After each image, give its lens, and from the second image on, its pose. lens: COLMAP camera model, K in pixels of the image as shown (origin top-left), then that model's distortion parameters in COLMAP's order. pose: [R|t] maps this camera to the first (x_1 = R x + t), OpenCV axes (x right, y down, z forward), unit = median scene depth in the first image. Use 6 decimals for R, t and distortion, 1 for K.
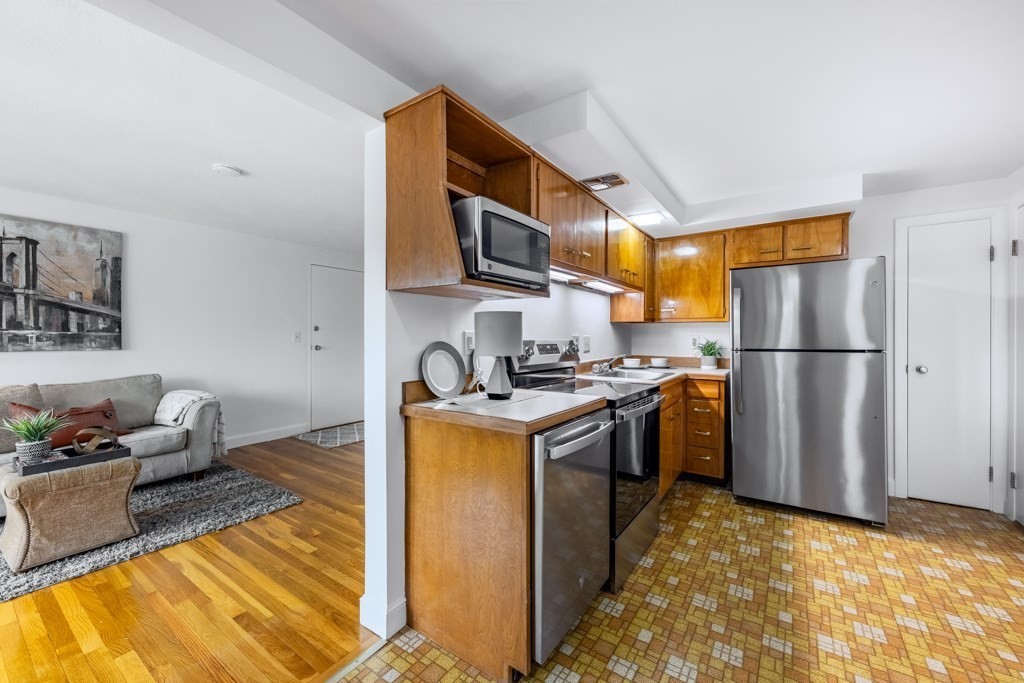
lens RADIAL K [[409.3, 0, 510.1], [0, 409.3, 334.1], [0, 0, 1]] dist [-0.000534, -0.000682]
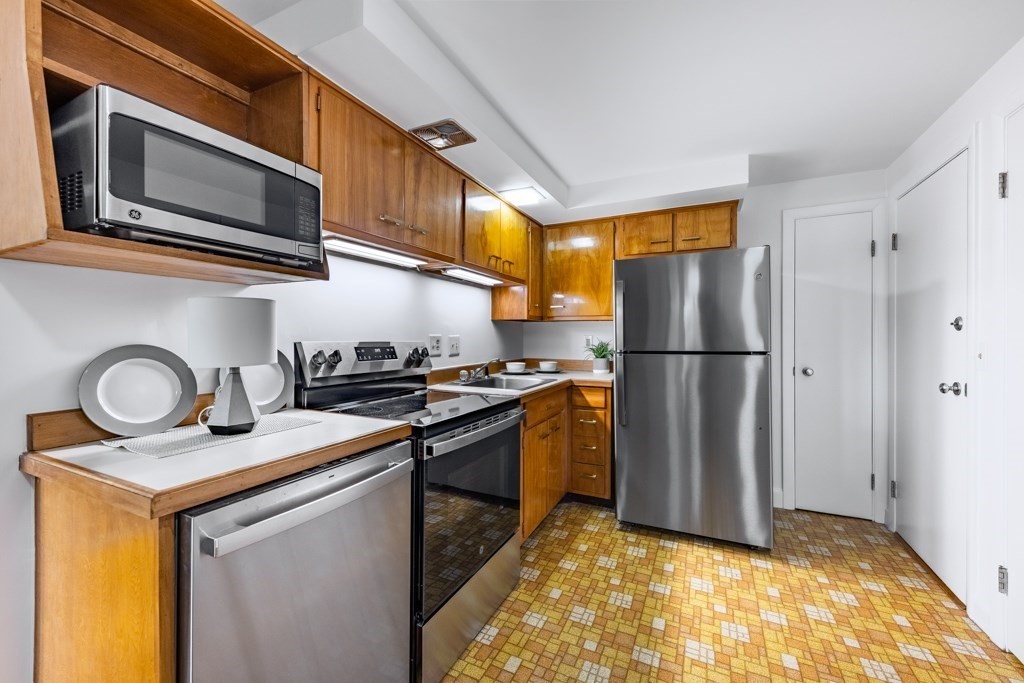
lens RADIAL K [[413.2, 0, 513.7], [0, 413.2, 334.1], [0, 0, 1]] dist [0.007624, 0.000129]
pose [[0.986858, 0.000327, 0.161587, 0.200278], [-0.000086, 0.999999, -0.001499, 0.001686], [-0.161587, 0.001465, 0.986857, 0.181861]]
